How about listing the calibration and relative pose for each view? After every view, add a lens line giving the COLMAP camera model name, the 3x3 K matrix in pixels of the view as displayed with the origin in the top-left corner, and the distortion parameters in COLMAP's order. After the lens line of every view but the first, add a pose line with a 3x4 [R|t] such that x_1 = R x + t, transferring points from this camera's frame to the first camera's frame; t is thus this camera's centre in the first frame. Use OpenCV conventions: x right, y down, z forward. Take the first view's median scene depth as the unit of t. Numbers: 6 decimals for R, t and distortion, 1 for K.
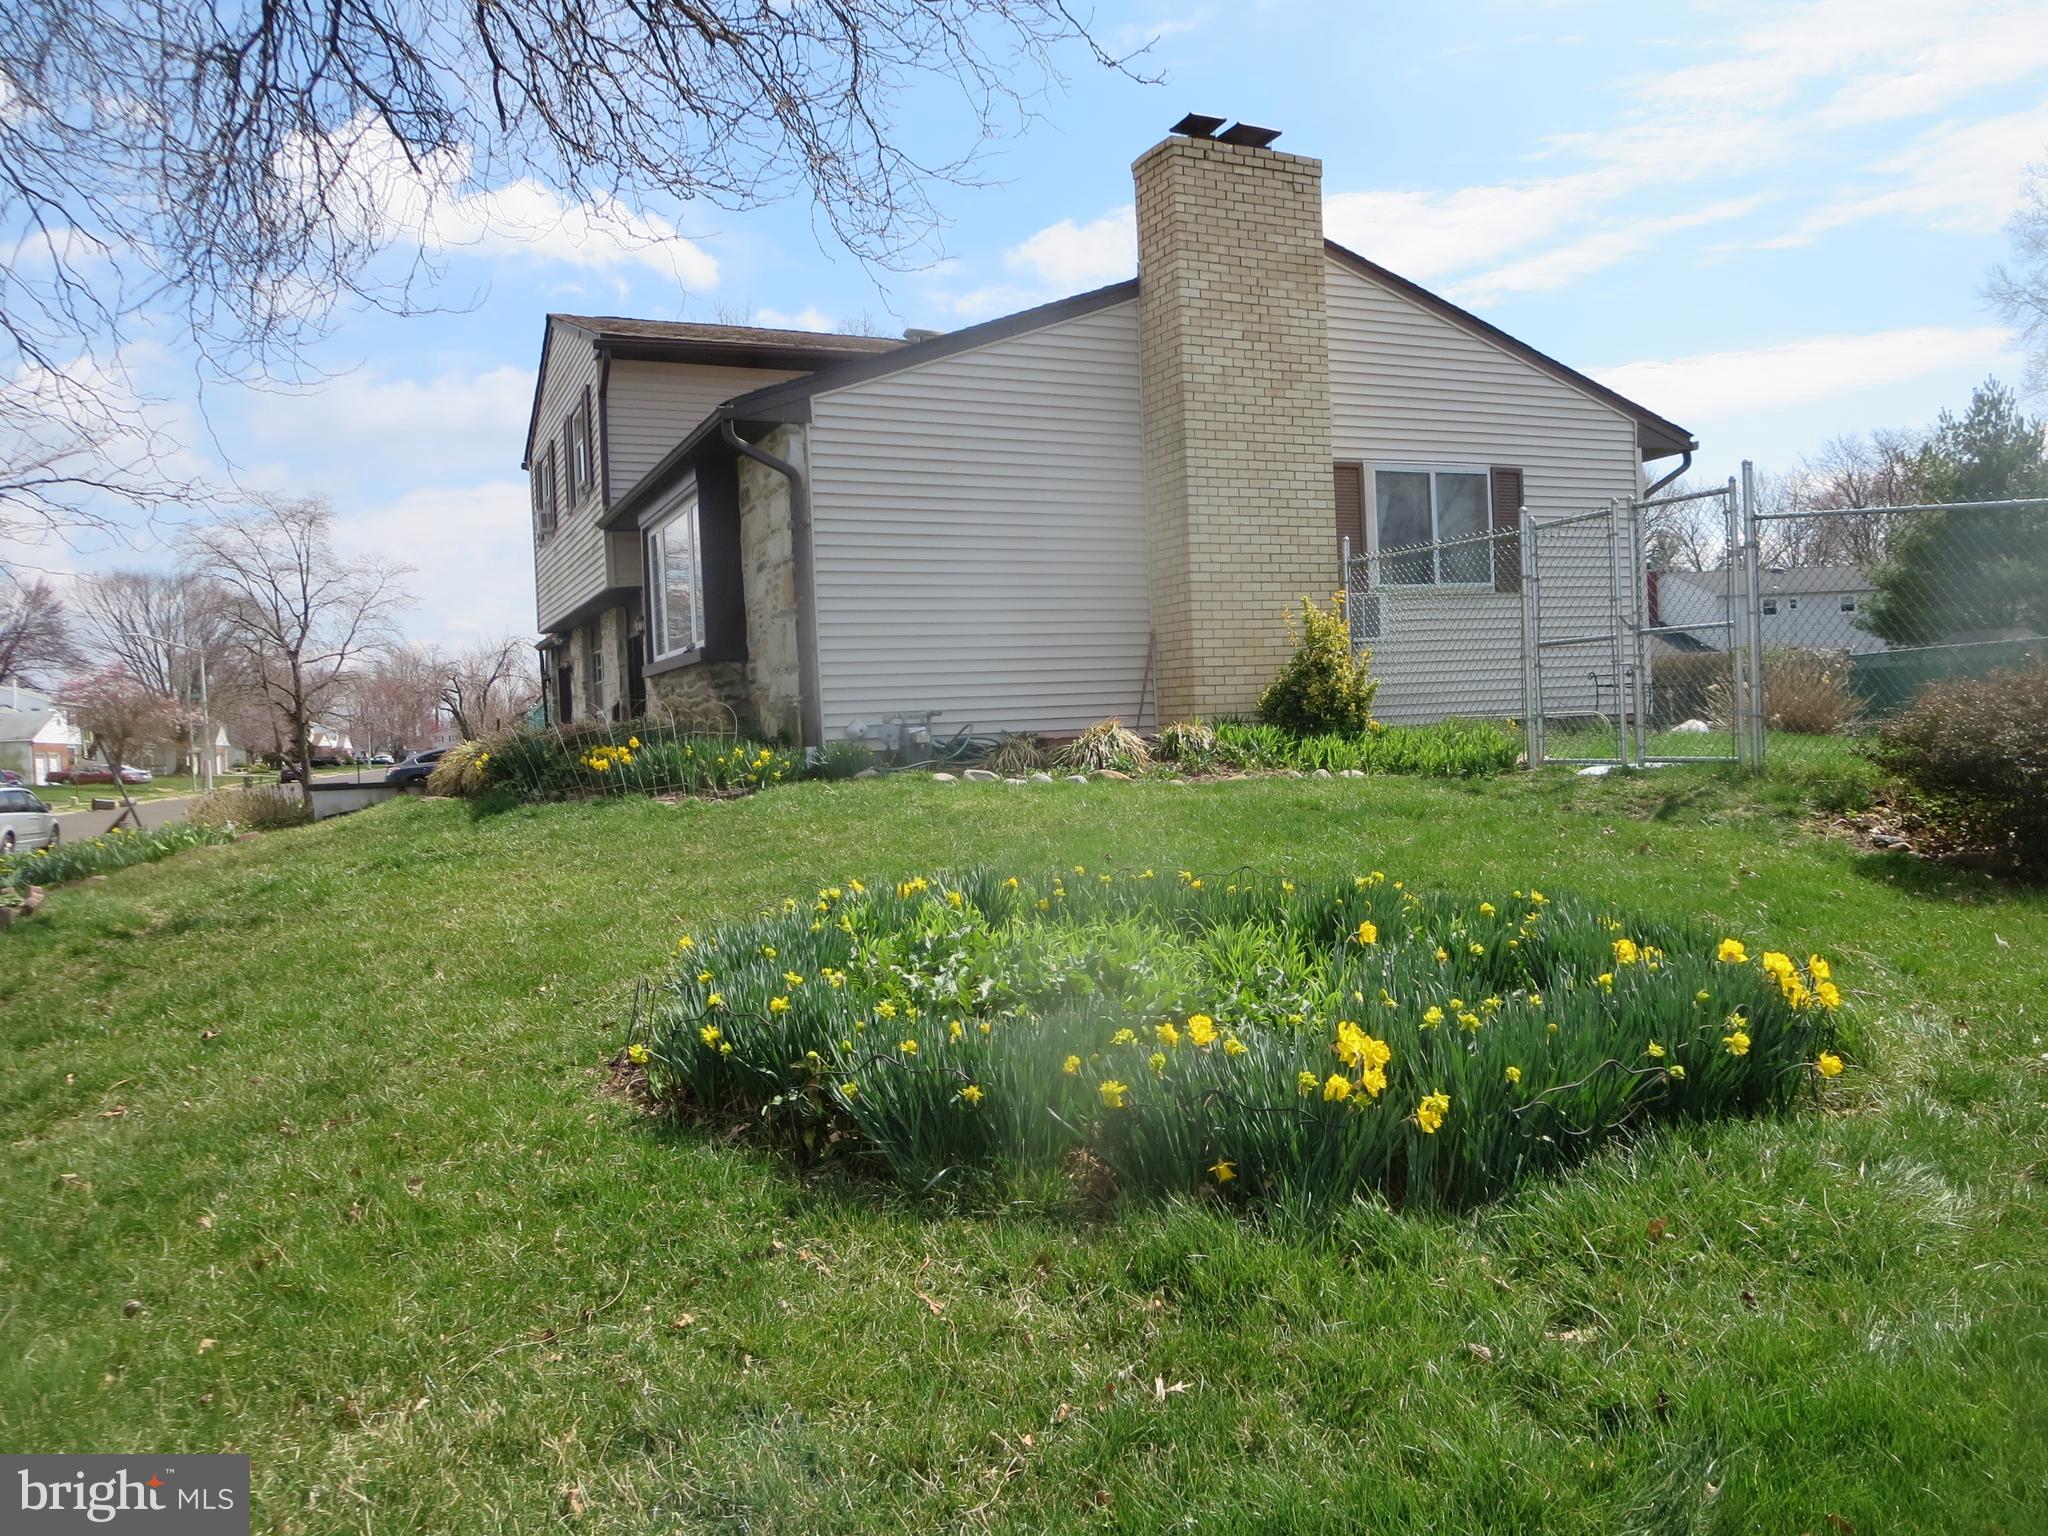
lens RADIAL K [[1444.1, 0, 1029.4], [0, 1444.1, 770.9], [0, 0, 1]] dist [-0.019686, -0.001337]
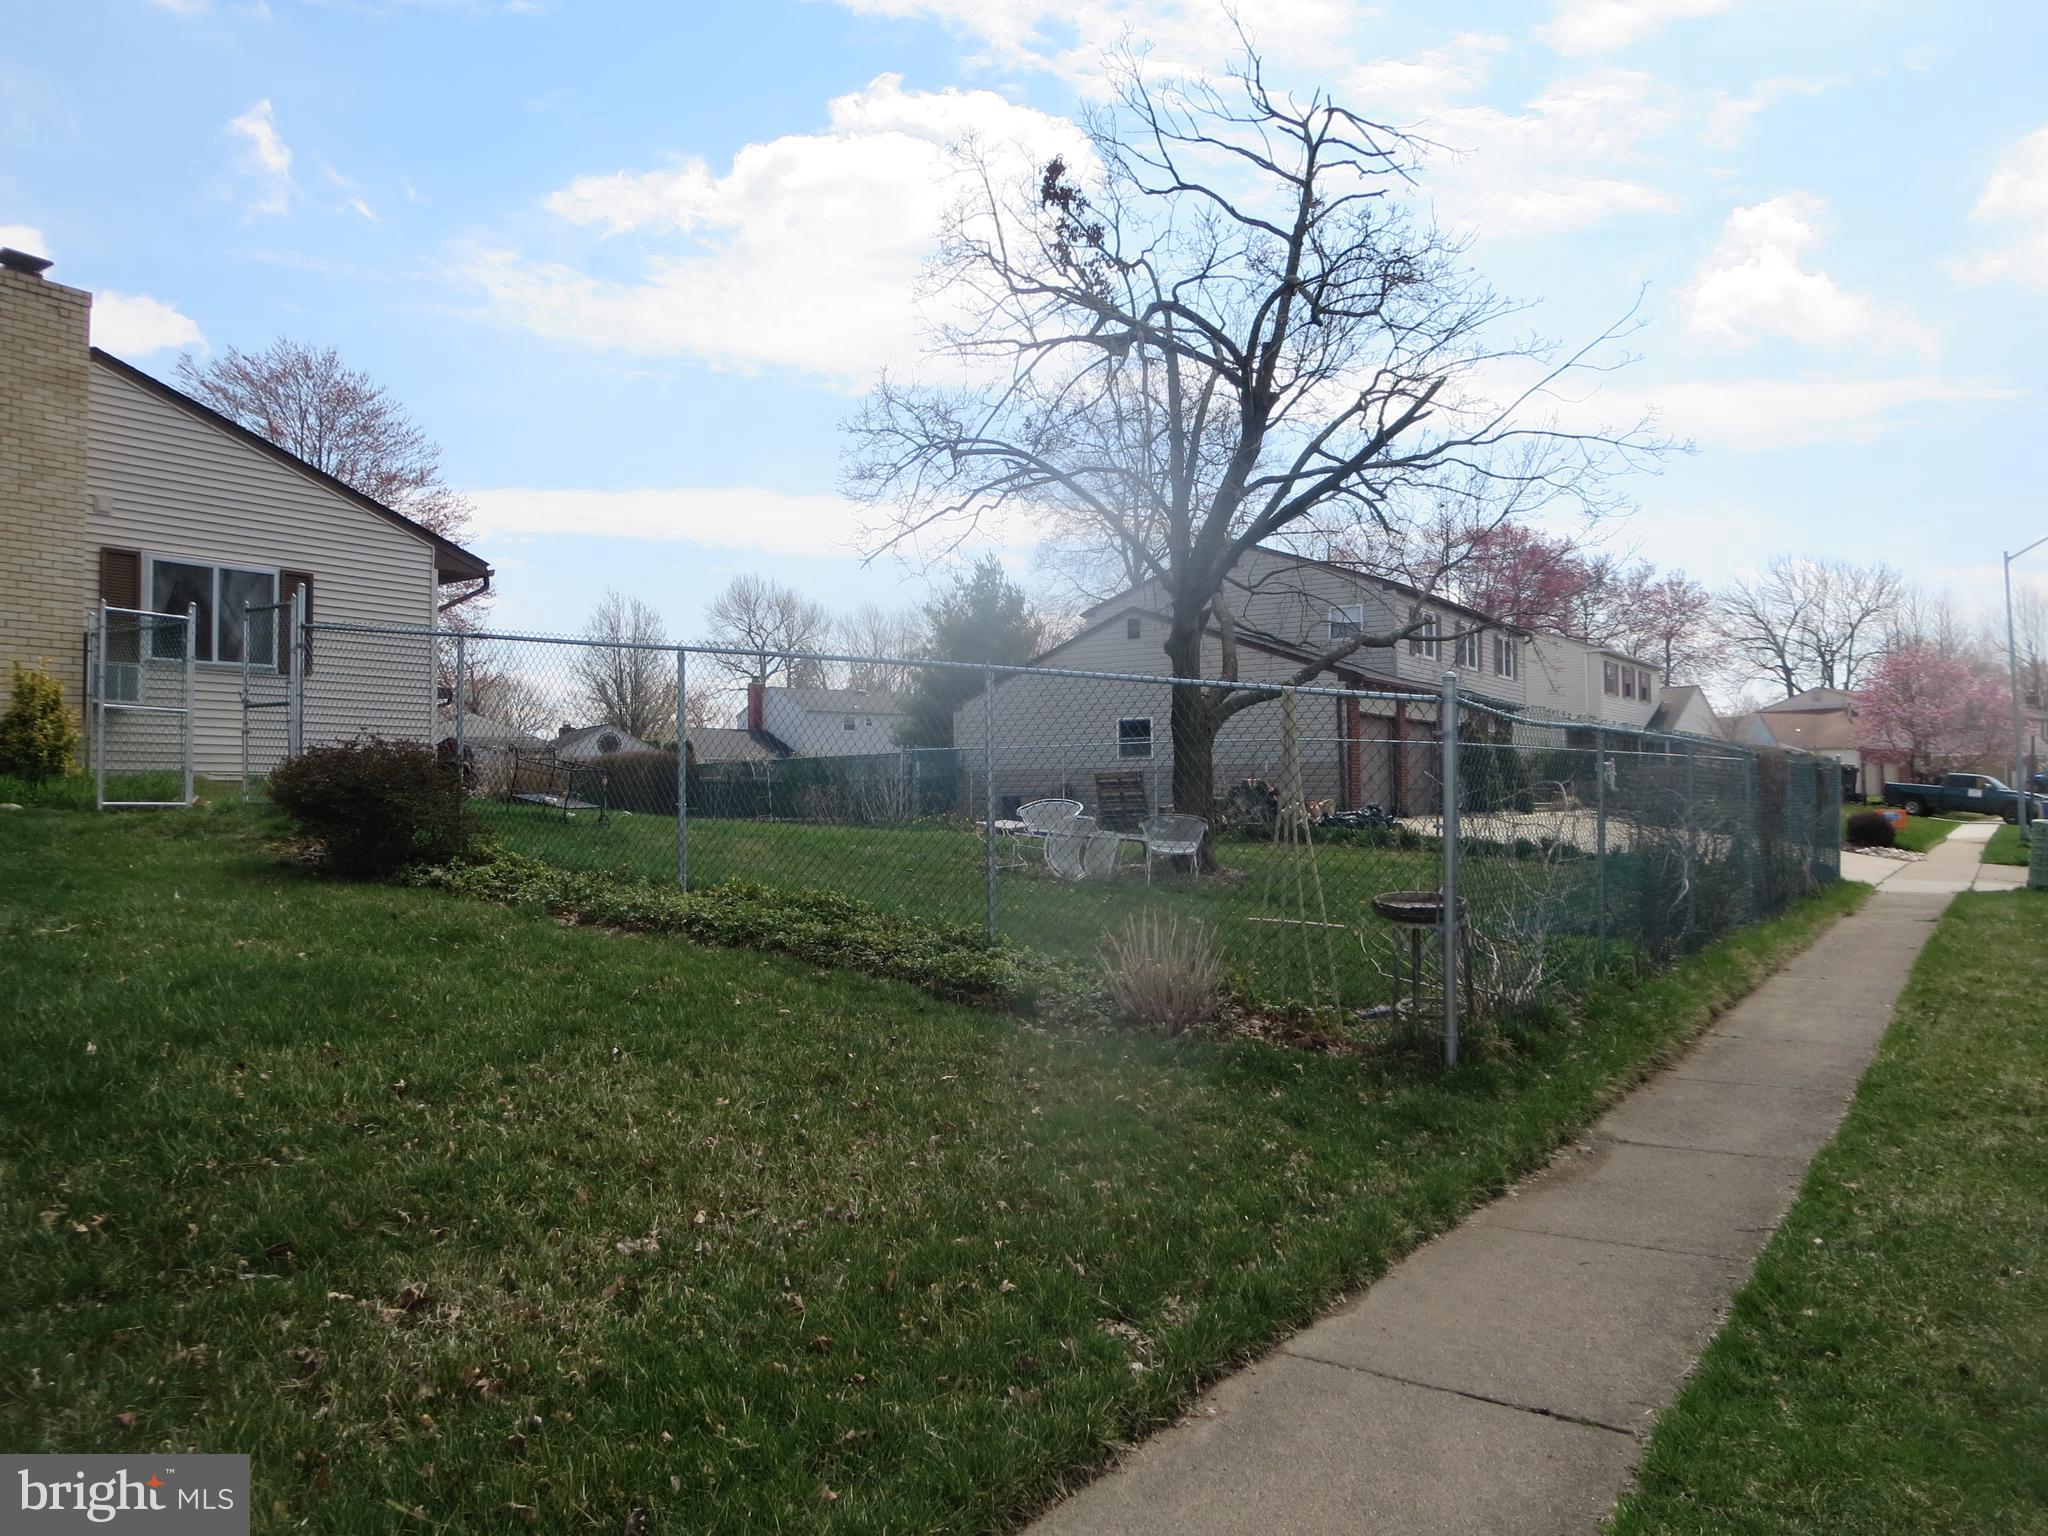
lens RADIAL K [[1444.1, 0, 1006.0], [0, 1444.1, 780.2], [0, 0, 1]] dist [-0.019686, -0.001337]
pose [[0.867543, 0.055228, 0.494287, 0.299010], [-0.025165, 0.997417, -0.067276, 0.033197], [-0.496725, 0.045926, 0.866692, -0.372133]]
